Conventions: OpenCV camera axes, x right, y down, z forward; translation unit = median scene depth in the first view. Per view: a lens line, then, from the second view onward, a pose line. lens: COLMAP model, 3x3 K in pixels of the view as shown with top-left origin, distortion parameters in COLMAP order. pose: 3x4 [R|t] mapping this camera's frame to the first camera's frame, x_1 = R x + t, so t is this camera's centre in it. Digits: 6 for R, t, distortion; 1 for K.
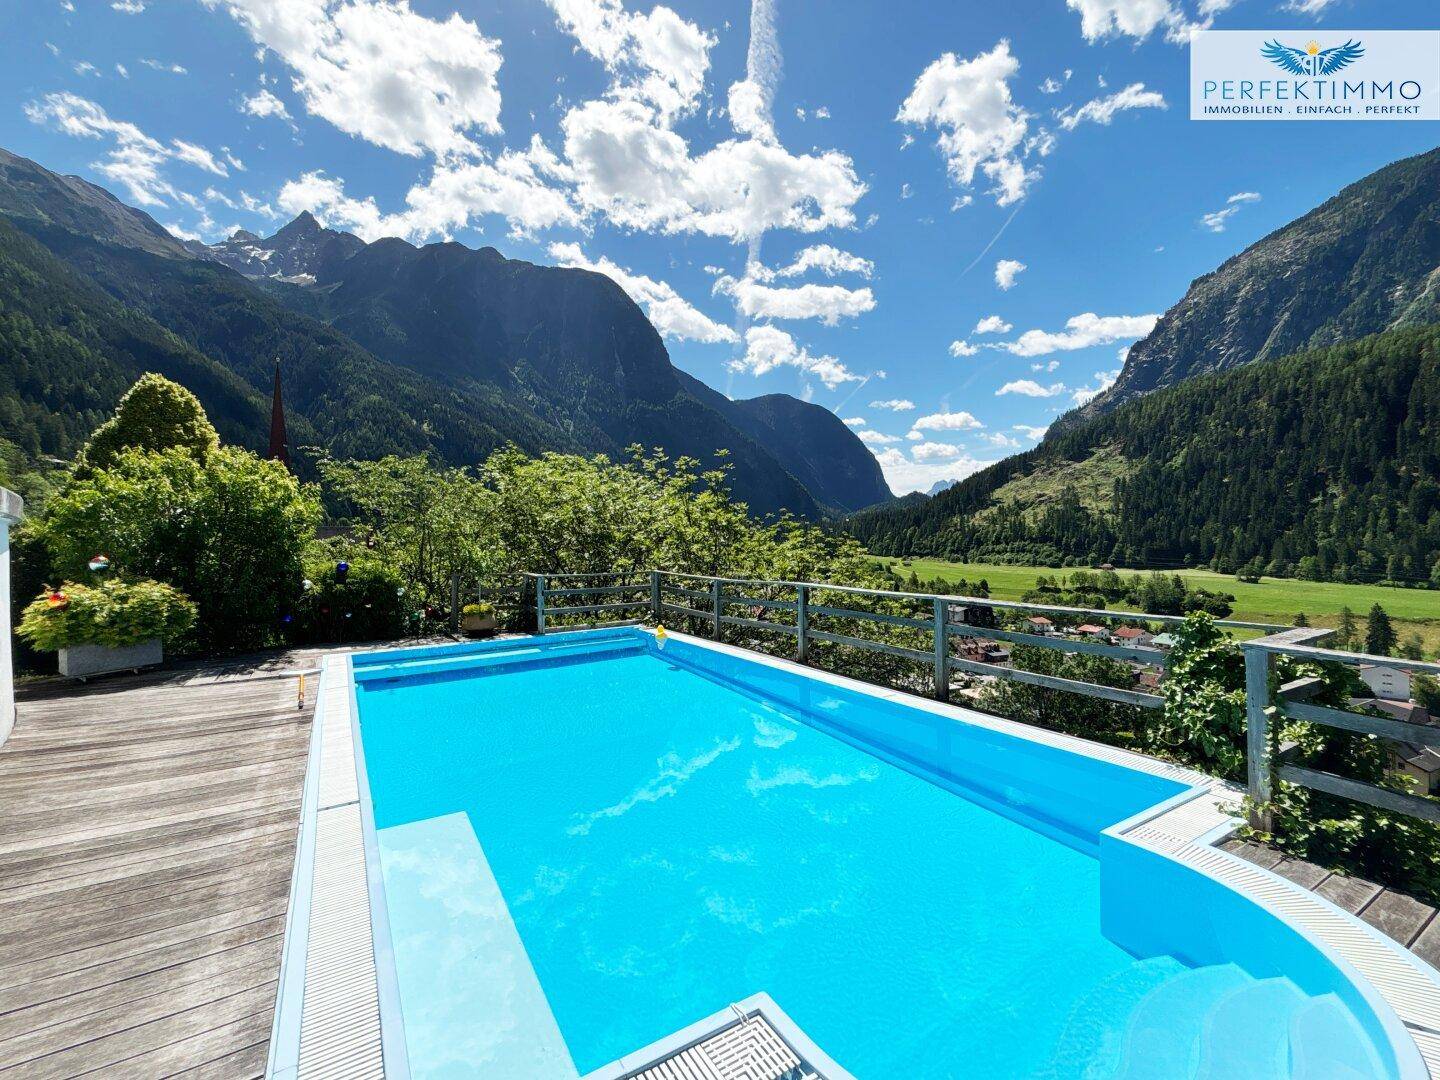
lens RADIAL K [[614.7, 0, 713.5], [0, 614.7, 538.4], [0, 0, 1]] dist [-0.000798, 0.000744]
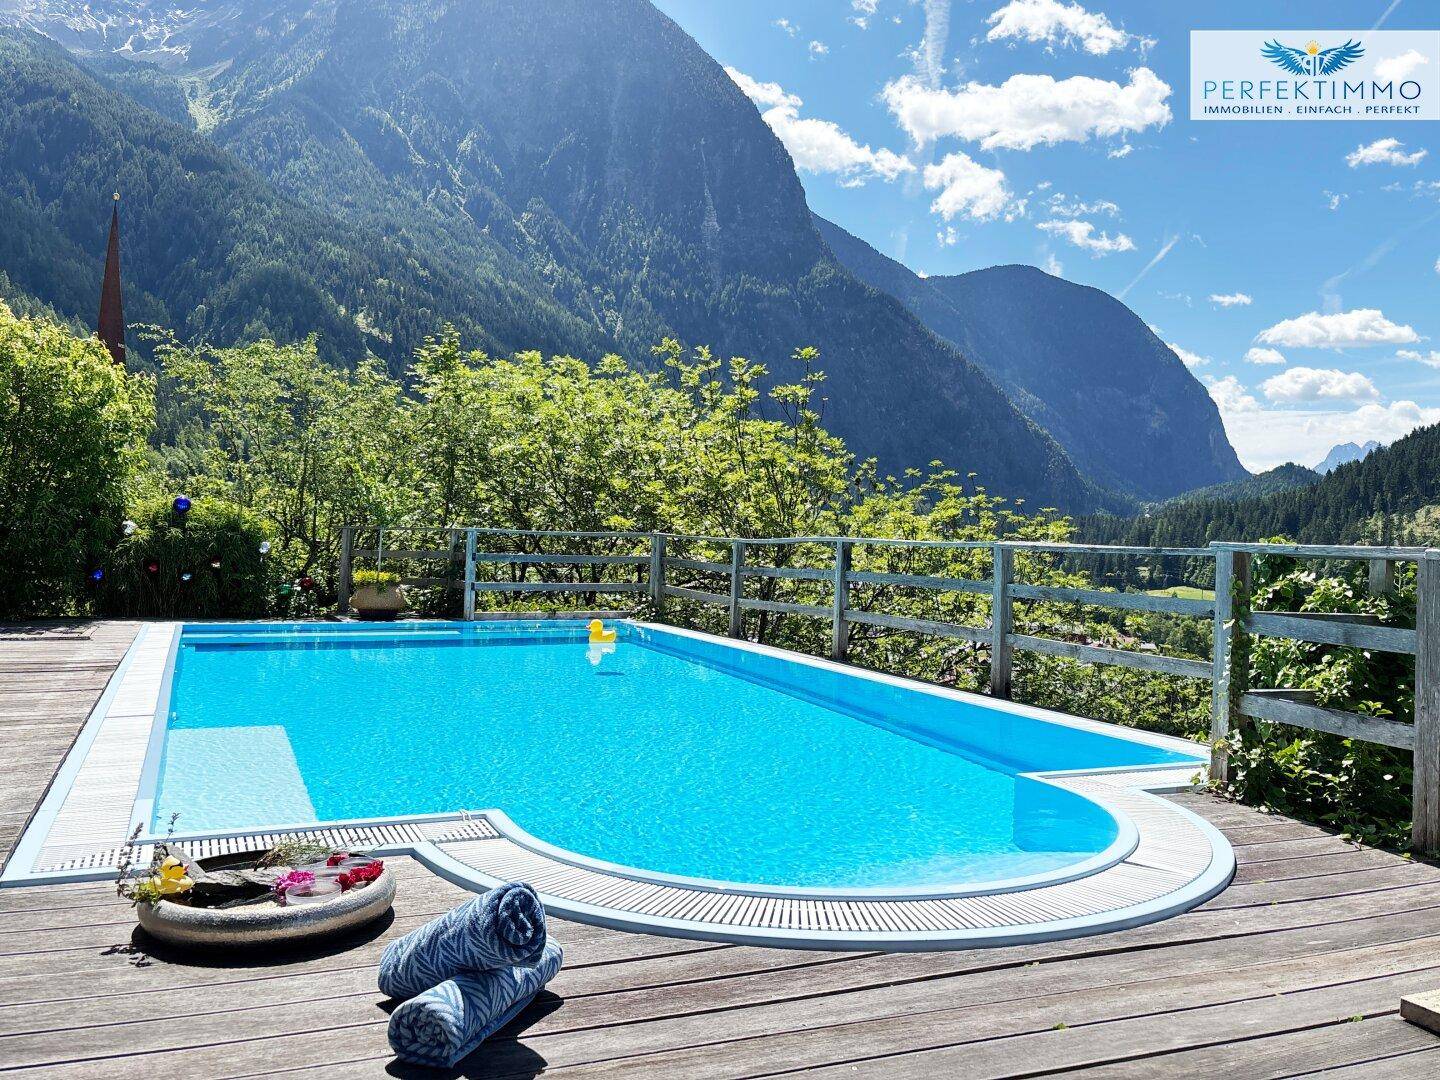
lens RADIAL K [[1178.6, 0, 735.8], [0, 1178.6, 502.5], [0, 0, 1]] dist [0.010358, 0.014933]
pose [[0.991555, 0.035528, -0.124729, 0.123152], [-0.039585, 0.998760, -0.030198, 0.052095], [0.123501, 0.034880, 0.991731, -0.156446]]
